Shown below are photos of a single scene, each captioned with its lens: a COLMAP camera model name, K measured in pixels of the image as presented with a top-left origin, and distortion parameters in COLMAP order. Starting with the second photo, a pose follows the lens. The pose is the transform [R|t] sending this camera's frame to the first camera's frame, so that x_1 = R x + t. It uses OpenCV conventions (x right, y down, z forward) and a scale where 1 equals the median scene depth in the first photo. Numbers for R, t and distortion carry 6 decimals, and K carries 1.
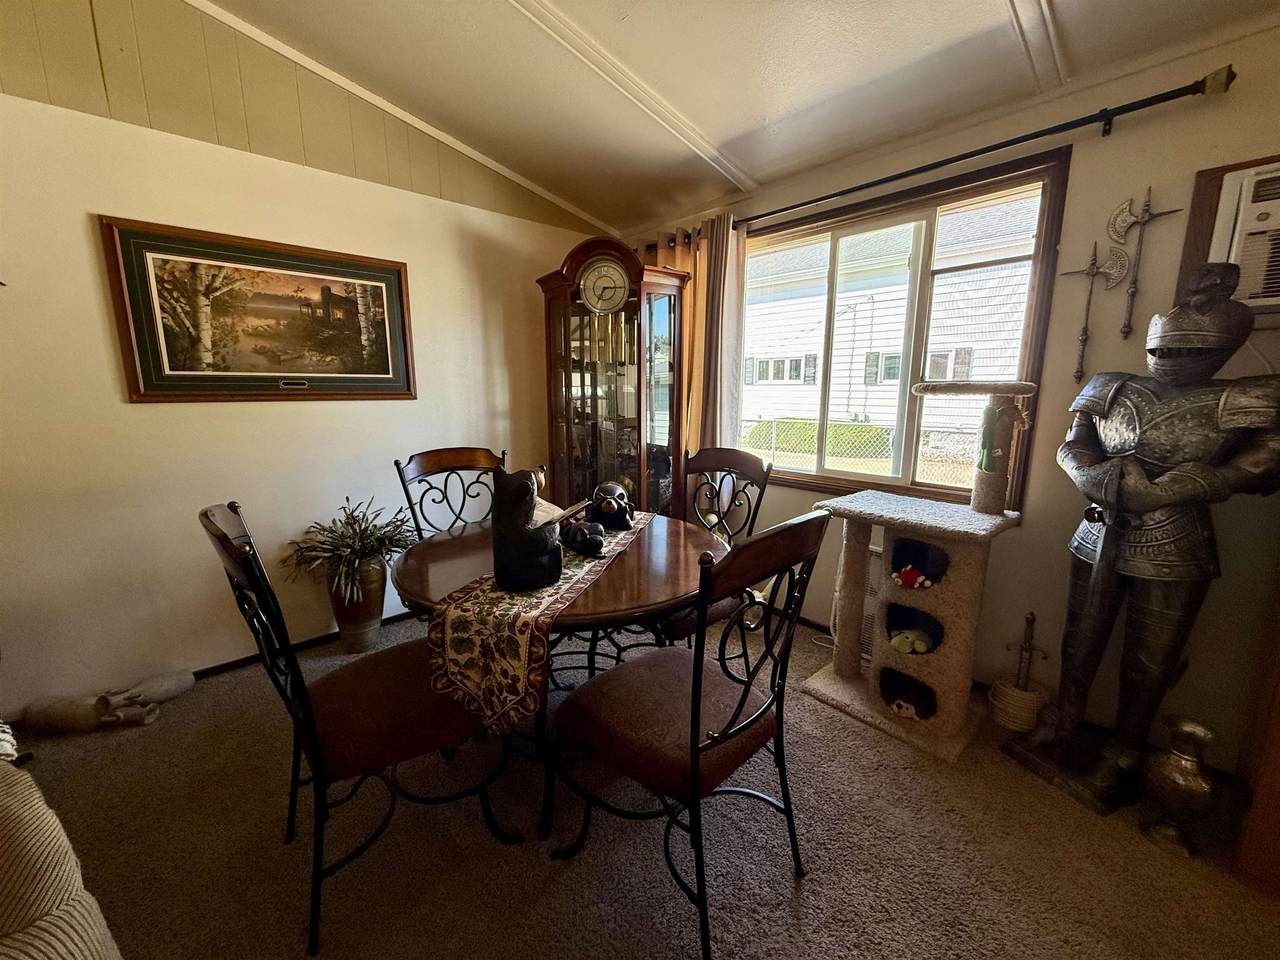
lens RADIAL K [[509.4, 0, 640.0], [0, 509.4, 480.0], [0, 0, 1]] dist [0.000250, 0.000009]
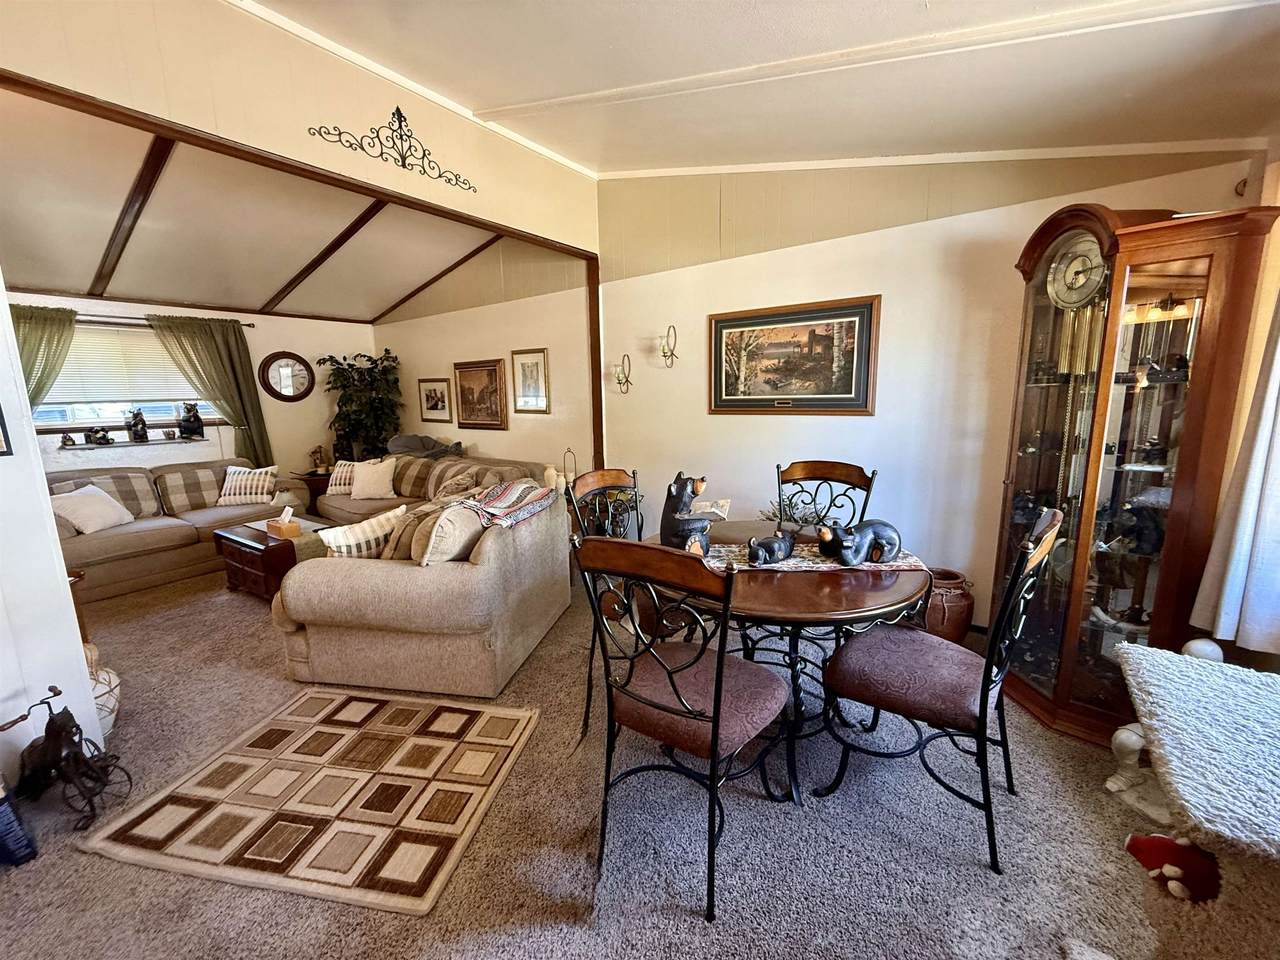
lens RADIAL K [[509.4, 0, 640.0], [0, 509.4, 480.0], [0, 0, 1]] dist [0.000250, 0.000009]
pose [[0.210101, 0.159088, -0.964649, 0.644977], [-0.152304, 0.979952, 0.128440, -0.101551], [0.965744, 0.119934, 0.230119, 0.317366]]
